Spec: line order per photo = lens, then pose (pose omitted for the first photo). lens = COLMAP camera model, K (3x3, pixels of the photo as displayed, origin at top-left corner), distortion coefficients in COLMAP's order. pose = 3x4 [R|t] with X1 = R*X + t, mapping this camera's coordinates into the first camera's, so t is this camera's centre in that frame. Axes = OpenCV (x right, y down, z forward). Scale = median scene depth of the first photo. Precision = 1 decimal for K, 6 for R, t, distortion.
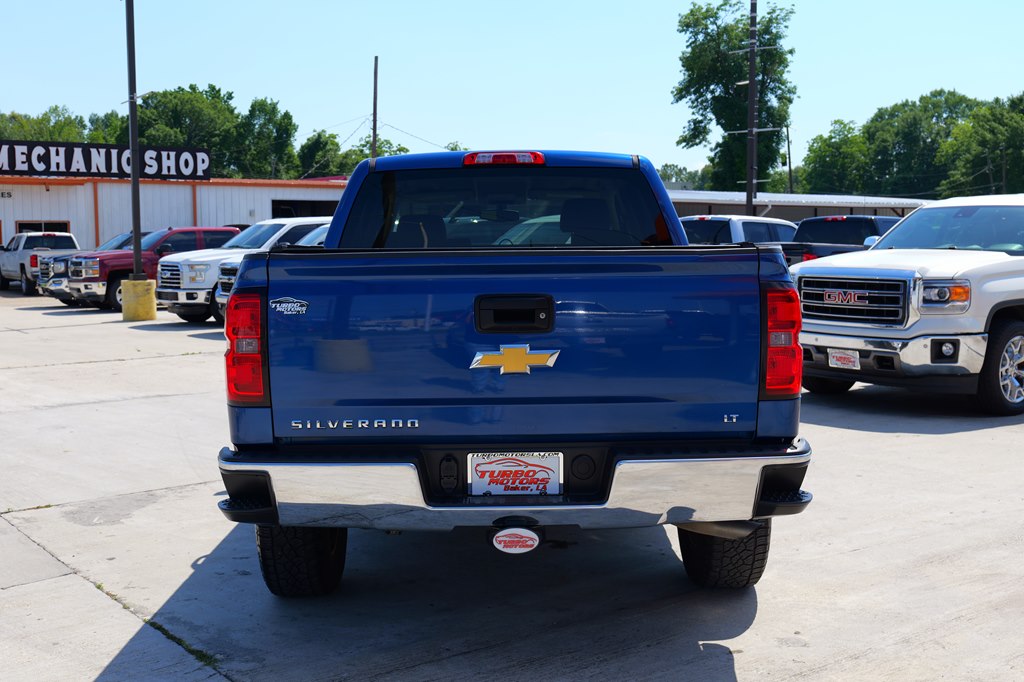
lens RADIAL K [[1281.7, 0, 512.0], [0, 1281.7, 341.0], [0, 0, 1]] dist [-0.005916, 0.011133]
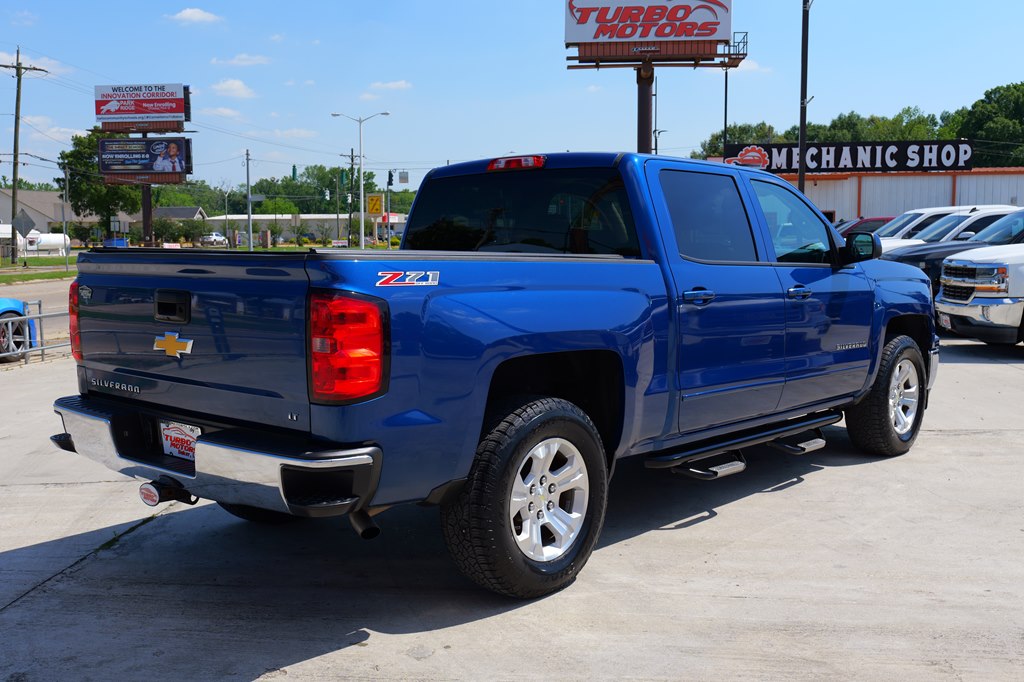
lens RADIAL K [[1110.7, 0, 506.1], [0, 1110.7, 337.7], [0, 0, 1]] dist [0.008925, -0.008391]
pose [[0.698601, 0.067685, -0.712303, 0.146671], [-0.050723, 0.997696, 0.045056, -0.008441], [0.713711, 0.004654, 0.700425, 0.075848]]
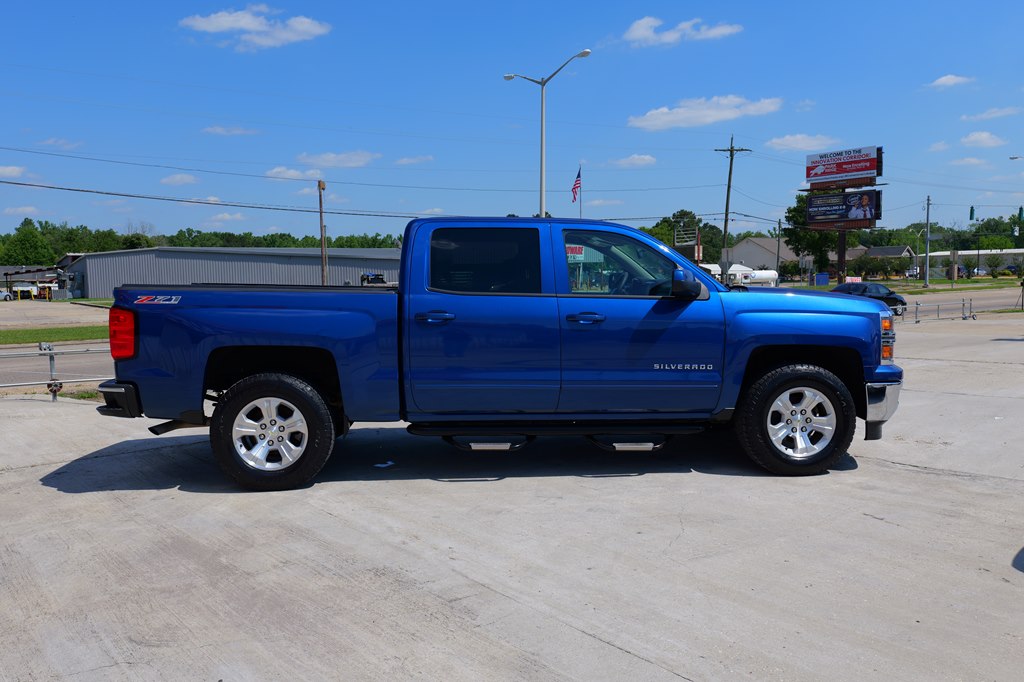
lens RADIAL K [[894.5, 0, 512.0], [0, 894.5, 341.0], [0, 0, 1]] dist [0.010348, 0.008066]
pose [[-0.050003, 0.075989, -0.995854, 0.250443], [-0.056095, 0.995314, 0.078764, -0.020991], [0.997173, 0.059801, -0.045506, 0.262666]]
